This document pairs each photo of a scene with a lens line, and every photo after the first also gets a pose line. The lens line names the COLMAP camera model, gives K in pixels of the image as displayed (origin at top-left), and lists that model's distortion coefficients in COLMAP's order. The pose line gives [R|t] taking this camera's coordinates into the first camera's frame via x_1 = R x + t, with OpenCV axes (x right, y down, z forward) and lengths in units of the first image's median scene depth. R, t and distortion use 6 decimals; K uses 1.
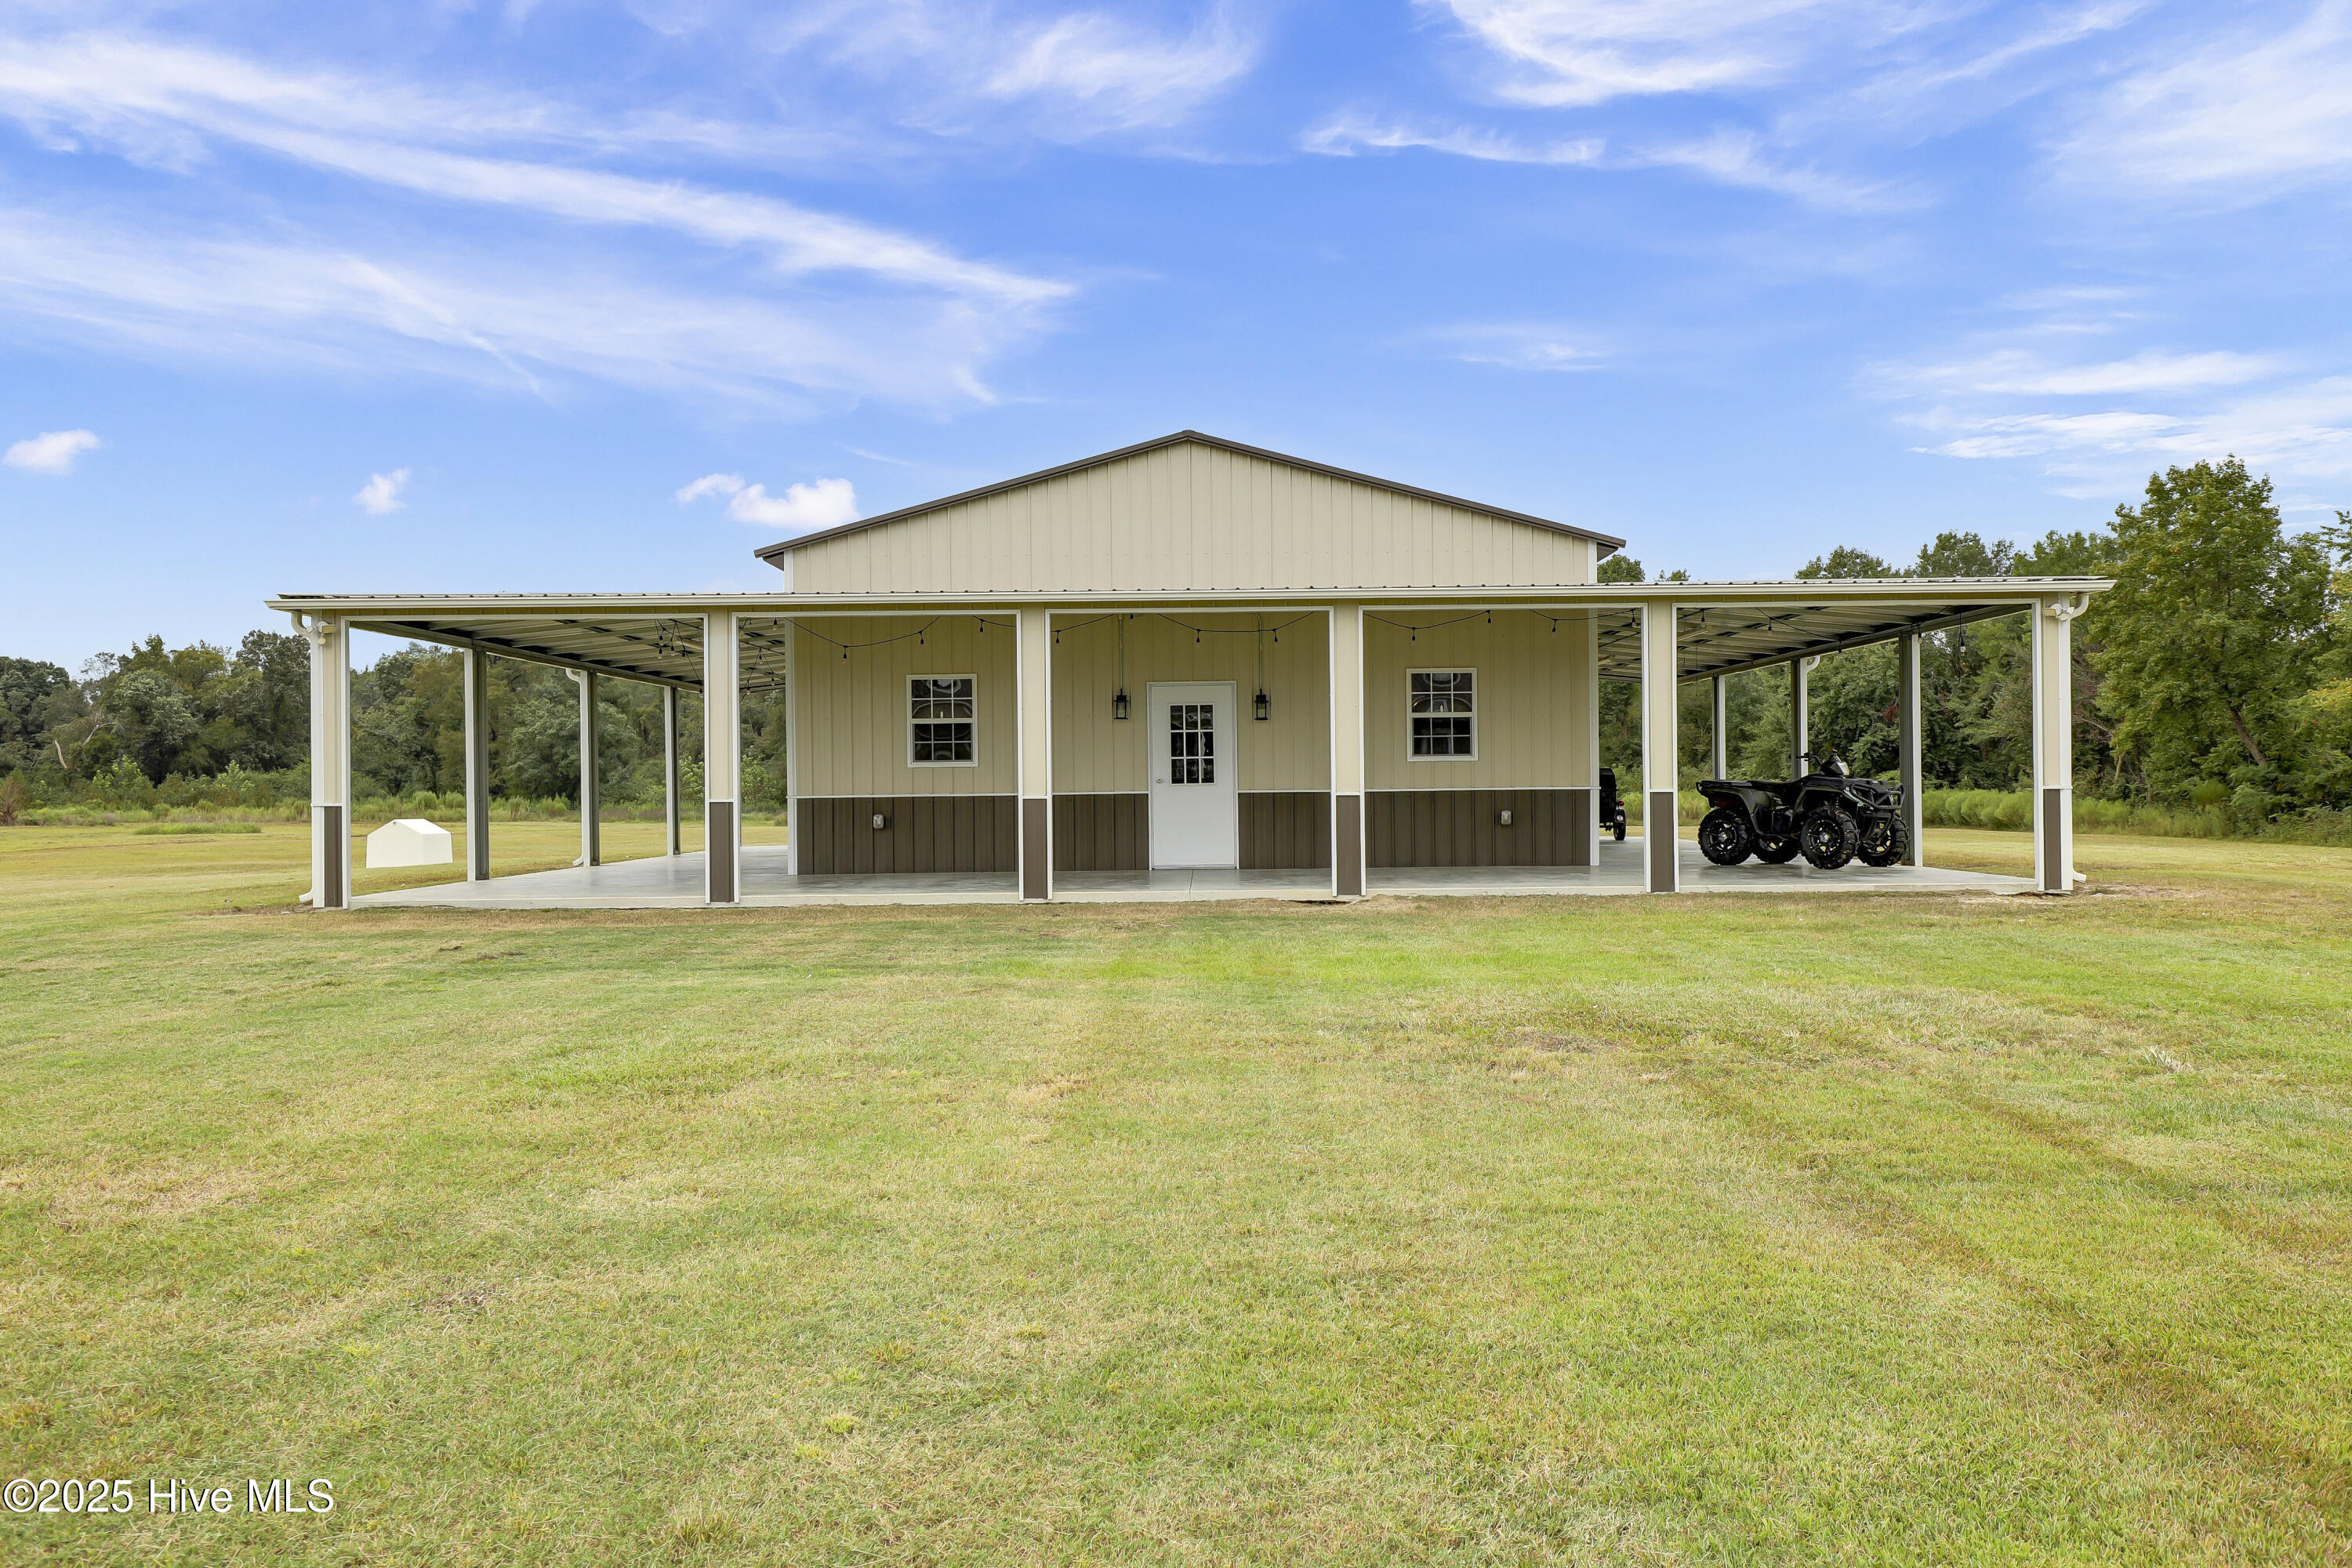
lens RADIAL K [[1895.0, 0, 1176.0], [0, 1895.0, 784.0], [0, 0, 1]] dist [0.002853, 0.000604]
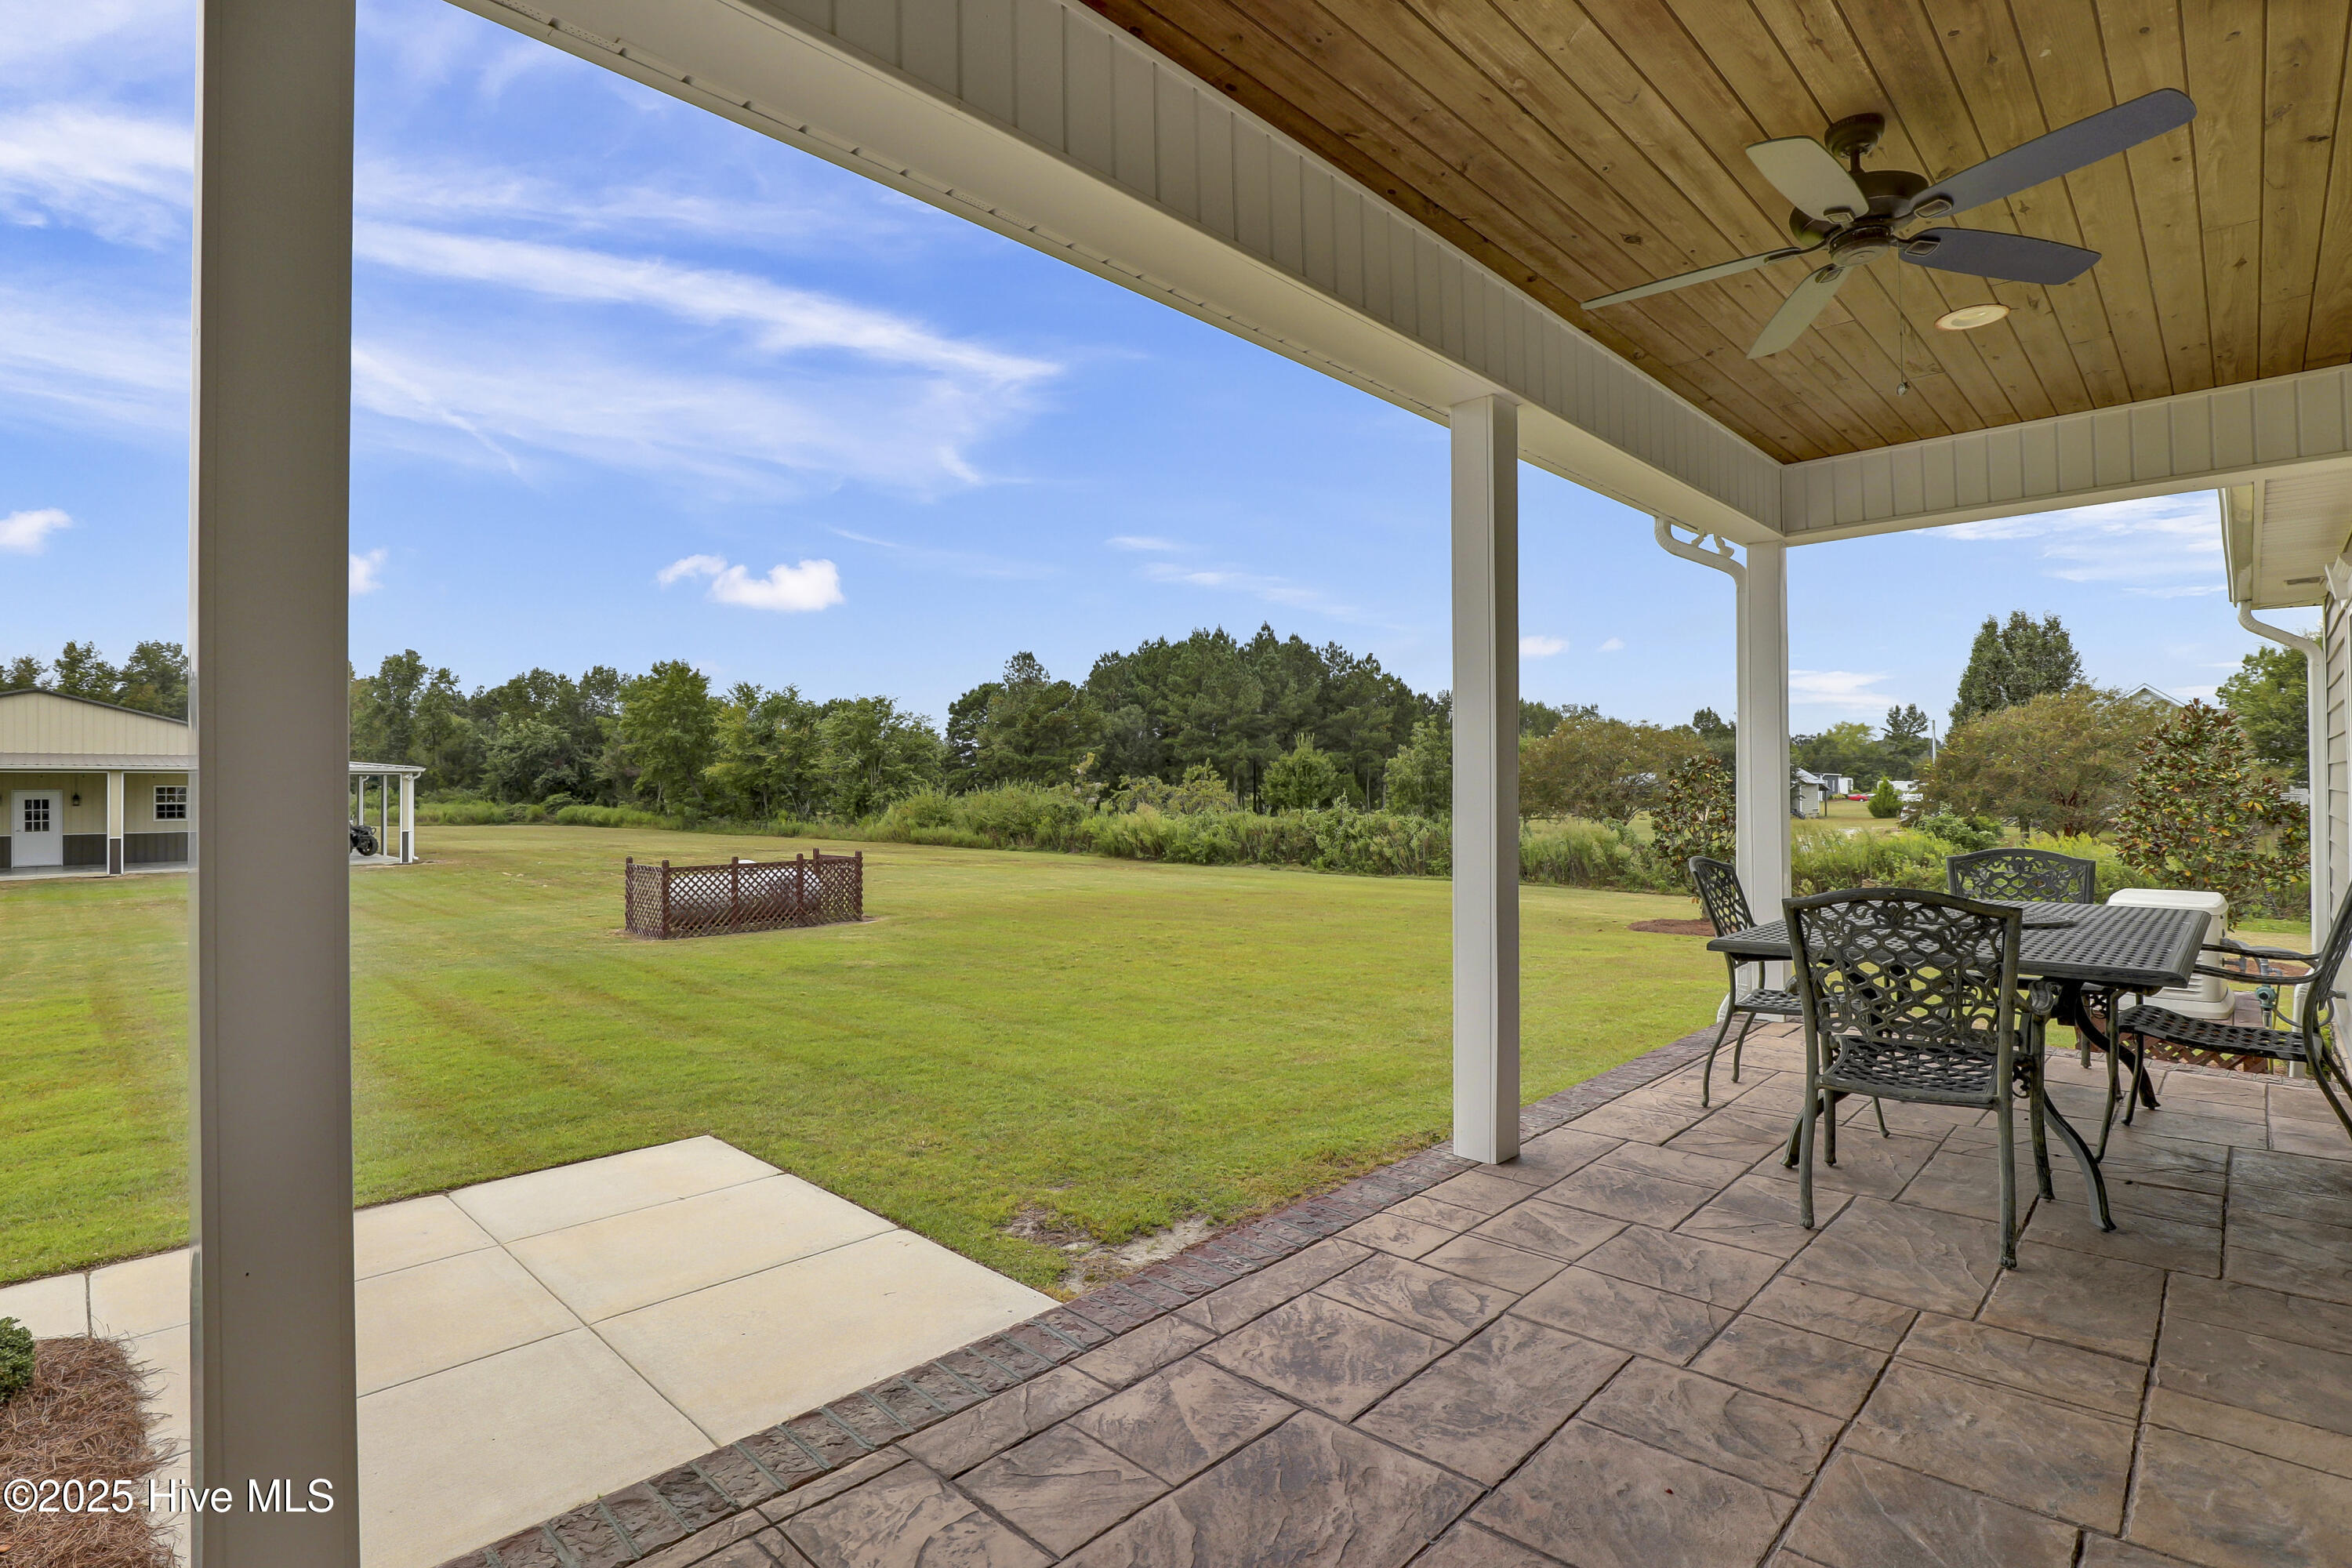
lens RADIAL K [[1150.9, 0, 1176.0], [0, 1150.9, 784.0], [0, 0, 1]] dist [-0.001575, 0.000349]
pose [[0.699141, 0.009117, 0.714926, -0.025108], [-0.005493, 0.999958, -0.007380, -0.059465], [-0.714963, 0.001233, 0.699161, -1.108356]]
